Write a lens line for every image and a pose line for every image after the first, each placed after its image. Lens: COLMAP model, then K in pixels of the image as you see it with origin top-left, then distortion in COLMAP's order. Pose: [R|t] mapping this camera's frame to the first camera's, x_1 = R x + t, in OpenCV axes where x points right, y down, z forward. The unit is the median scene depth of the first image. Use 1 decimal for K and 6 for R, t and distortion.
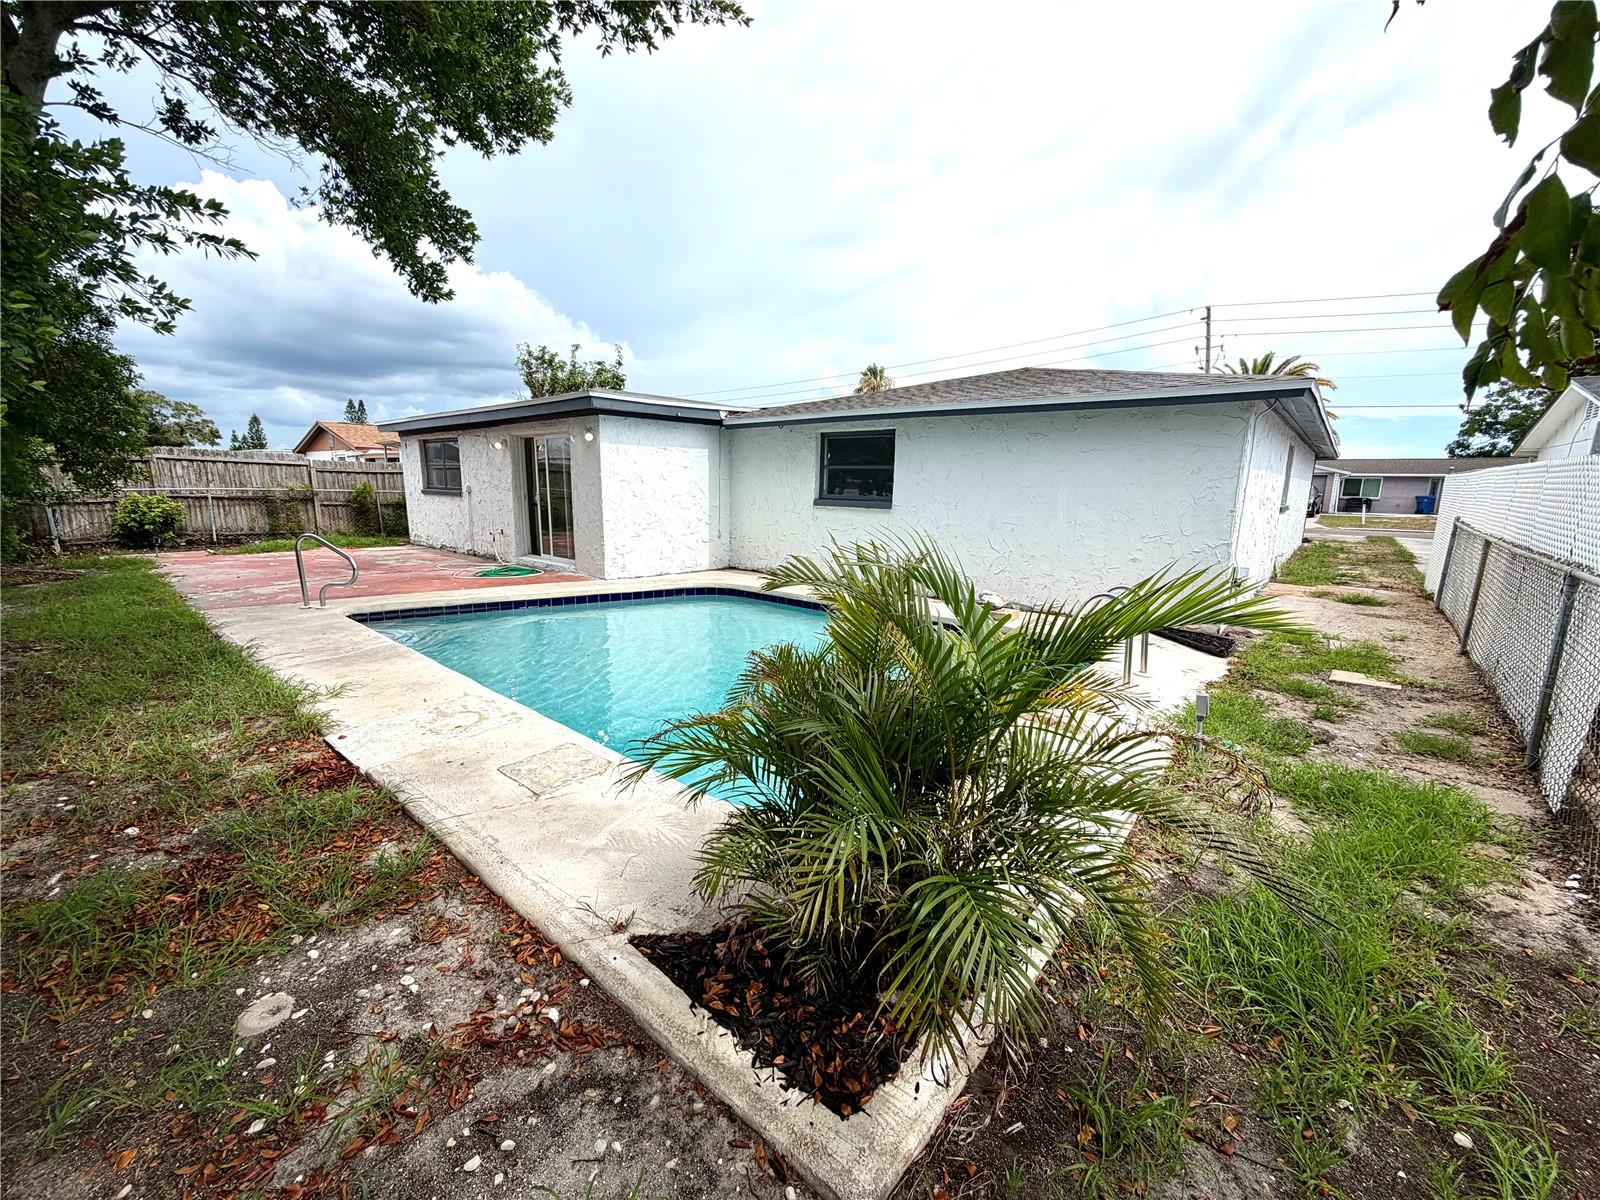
lens RADIAL K [[638.3, 0, 800.1], [0, 638.3, 602.7], [0, 0, 1]] dist [-0.000736, 0.000283]
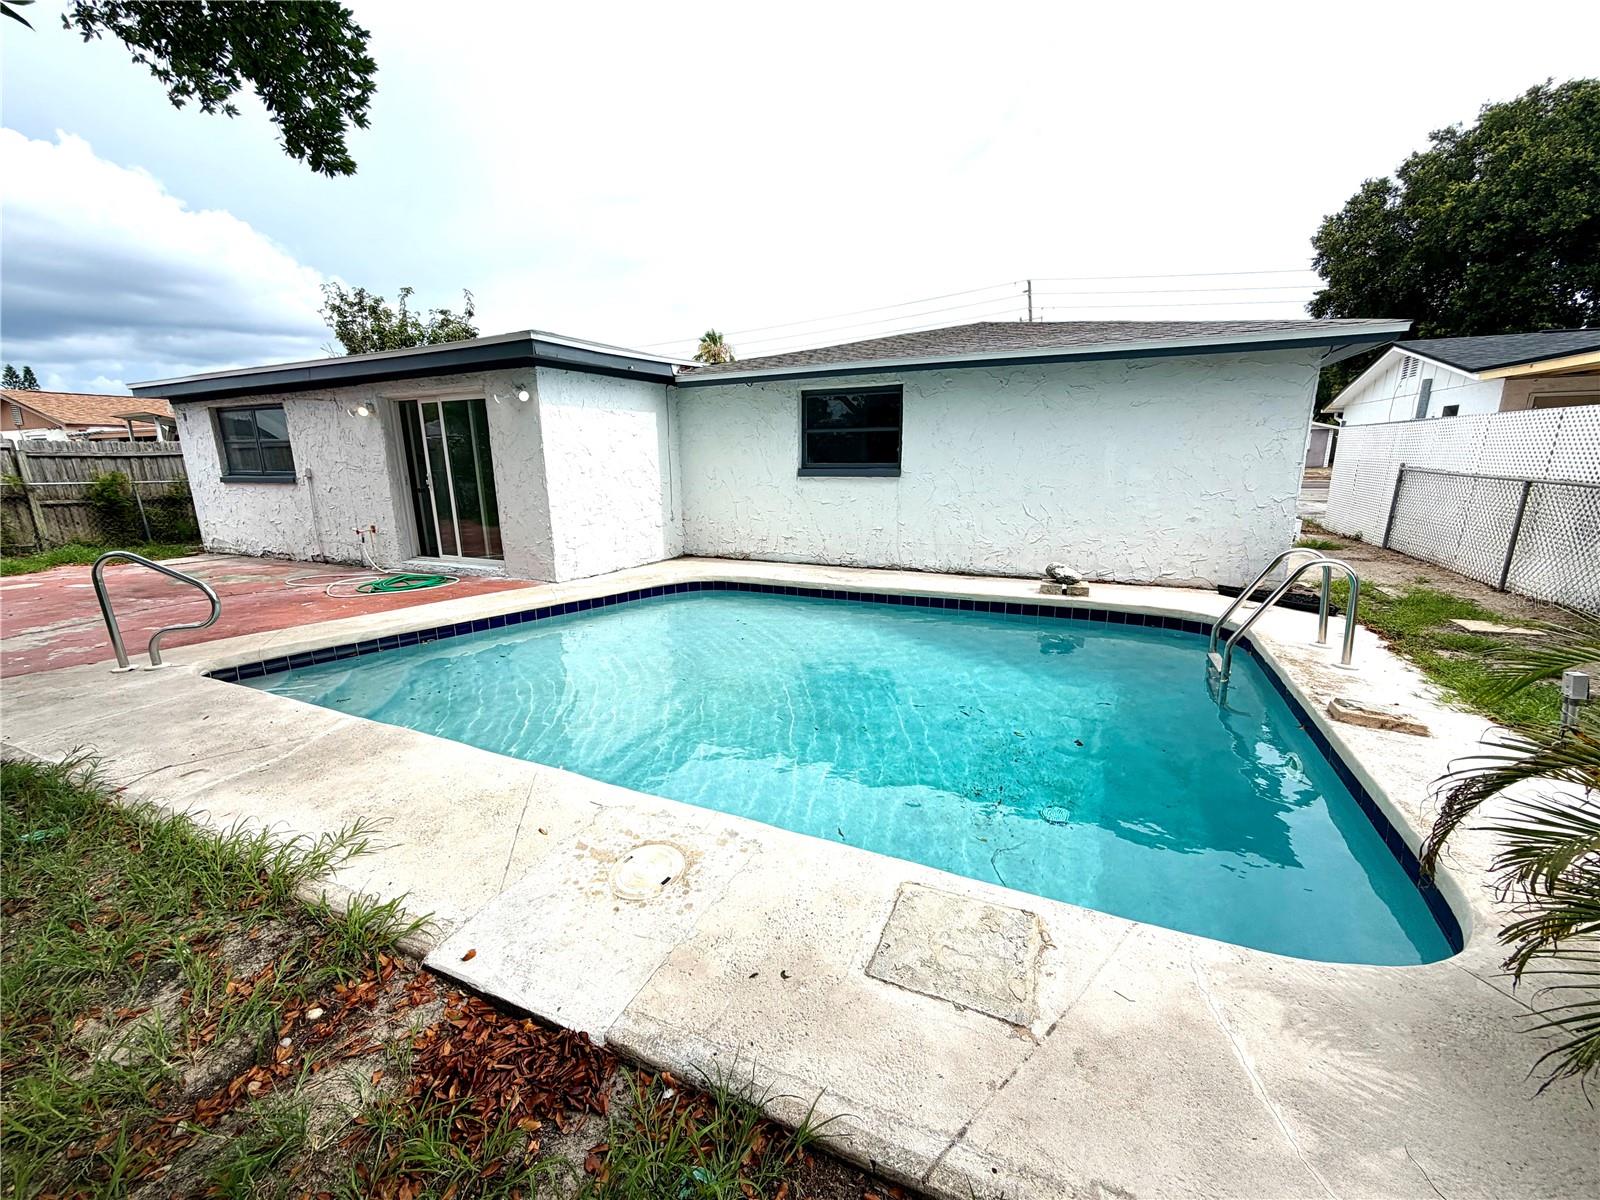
lens RADIAL K [[638.3, 0, 797.9], [0, 638.3, 601.4], [0, 0, 1]] dist [-0.000736, 0.000283]
pose [[0.963039, -0.088229, 0.254503, -0.191509], [0.078151, 0.995714, 0.049463, -0.025036], [-0.257777, -0.027745, 0.965806, 0.150768]]
